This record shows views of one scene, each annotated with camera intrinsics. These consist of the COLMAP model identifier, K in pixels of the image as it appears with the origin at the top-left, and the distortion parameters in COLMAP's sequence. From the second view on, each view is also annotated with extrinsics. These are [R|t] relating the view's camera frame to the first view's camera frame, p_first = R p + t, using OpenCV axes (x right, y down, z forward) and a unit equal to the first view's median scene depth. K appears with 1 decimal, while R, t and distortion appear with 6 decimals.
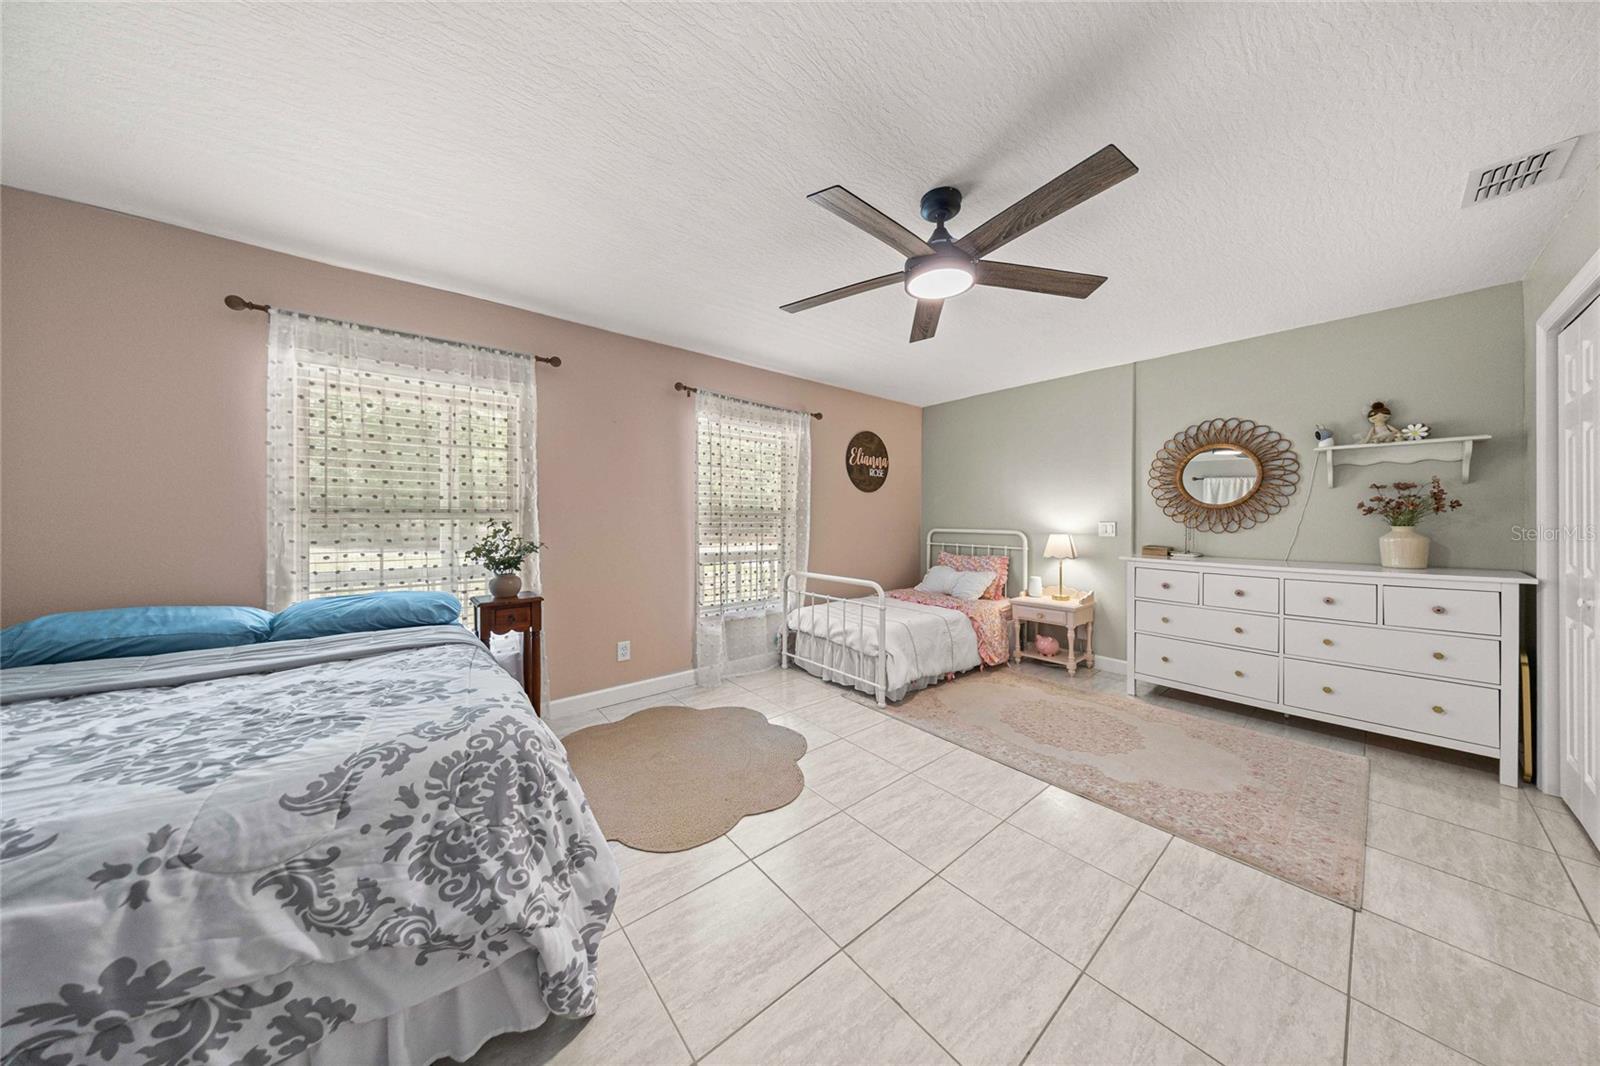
lens RADIAL K [[464.2, 0, 808.0], [0, 464.2, 534.5], [0, 0, 1]] dist [-0.000403, -0.000016]
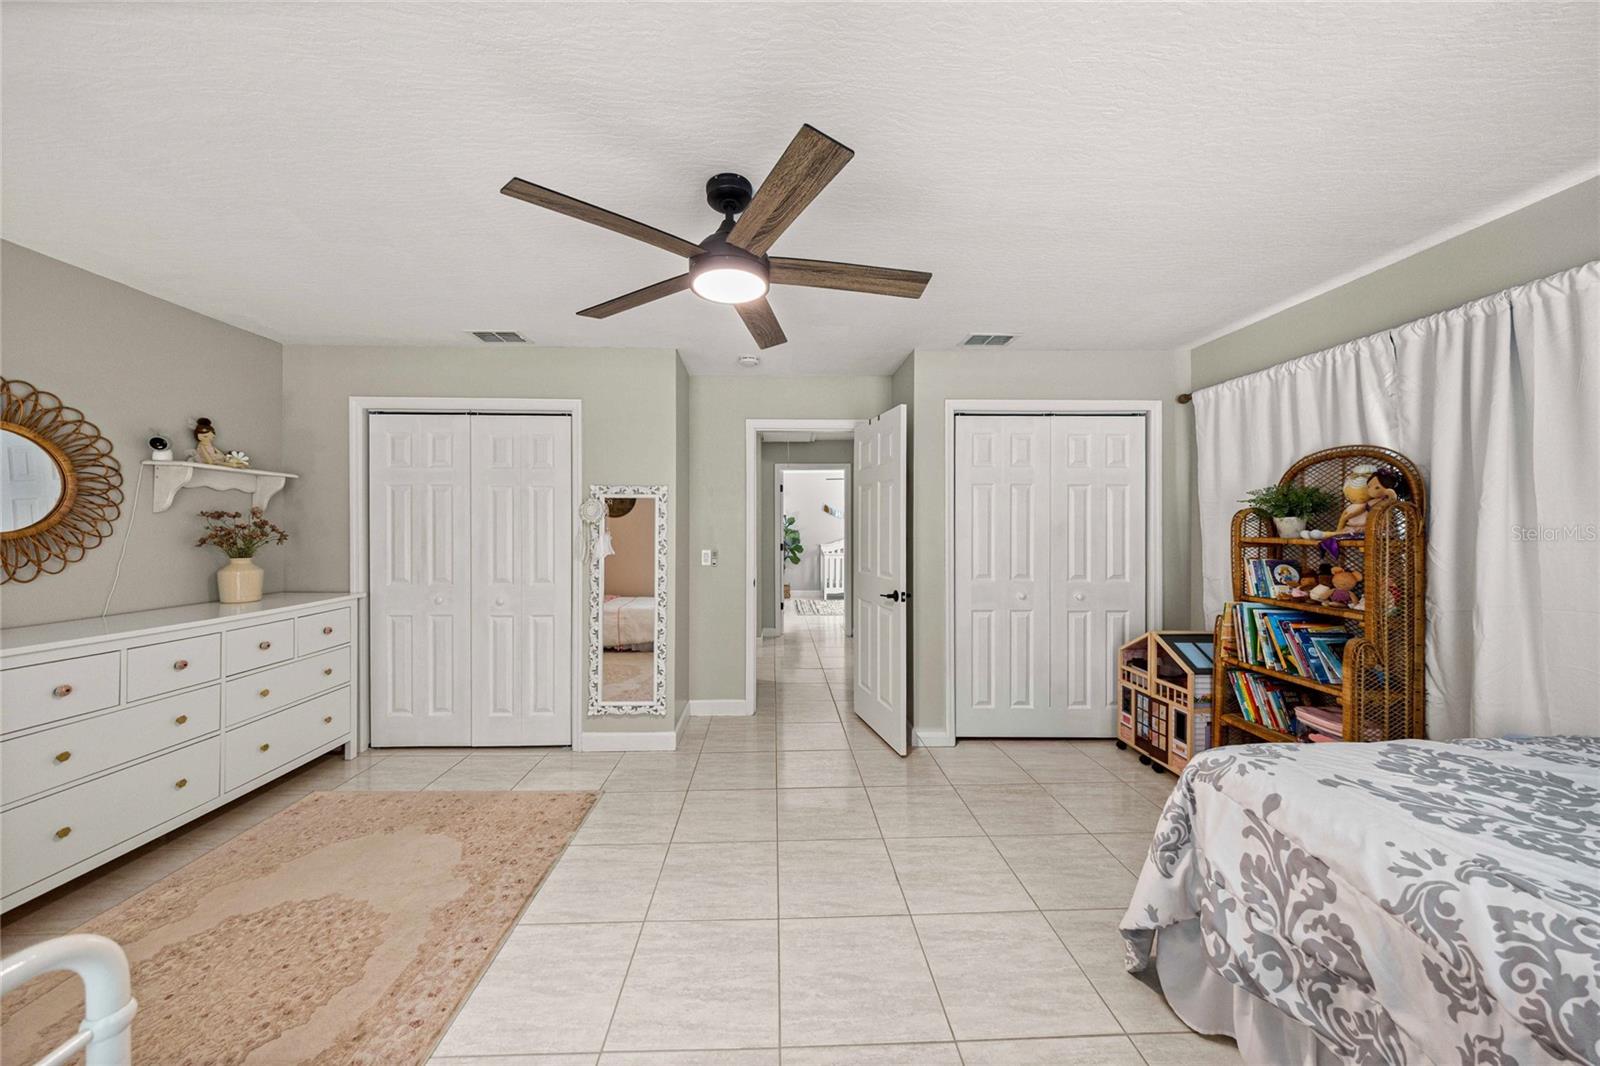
lens RADIAL K [[490.8, 0, 793.4], [0, 490.8, 529.7], [0, 0, 1]] dist [-0.005492, -0.000061]
pose [[-0.799687, -0.004755, 0.600398, -0.220911], [0.017322, 0.999370, 0.030986, -0.083672], [-0.600167, 0.035179, -0.799101, 1.073974]]
